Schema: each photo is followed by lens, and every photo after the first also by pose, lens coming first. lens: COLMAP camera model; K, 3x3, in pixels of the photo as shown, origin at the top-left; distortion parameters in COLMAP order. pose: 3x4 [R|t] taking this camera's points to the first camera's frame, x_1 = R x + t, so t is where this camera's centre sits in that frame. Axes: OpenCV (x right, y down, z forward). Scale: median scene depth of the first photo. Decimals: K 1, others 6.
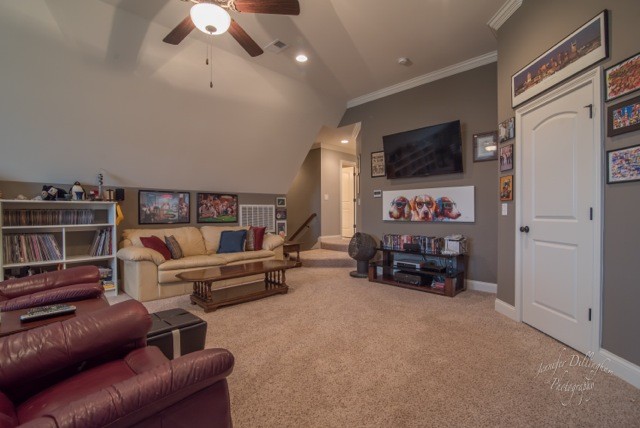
lens RADIAL K [[295.7, 0, 320.0], [0, 295.7, 214.0], [0, 0, 1]] dist [-0.013166, -0.000017]
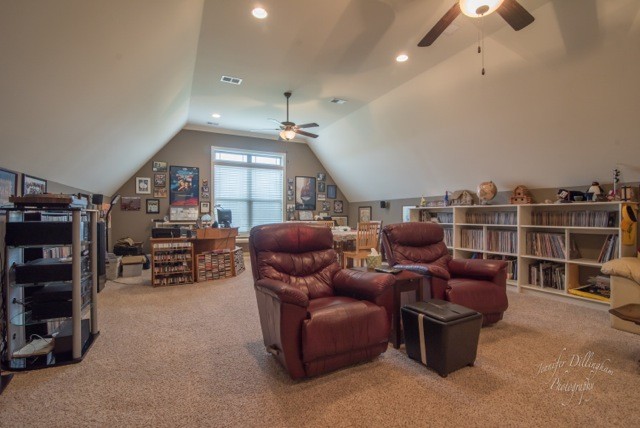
lens RADIAL K [[295.7, 0, 320.0], [0, 295.7, 214.0], [0, 0, 1]] dist [-0.013166, -0.000017]
pose [[-0.325092, 0.000055, -0.945683, 0.388732], [-0.003419, 0.999993, 0.001234, -0.004341], [0.945676, 0.003634, -0.325089, 0.506634]]
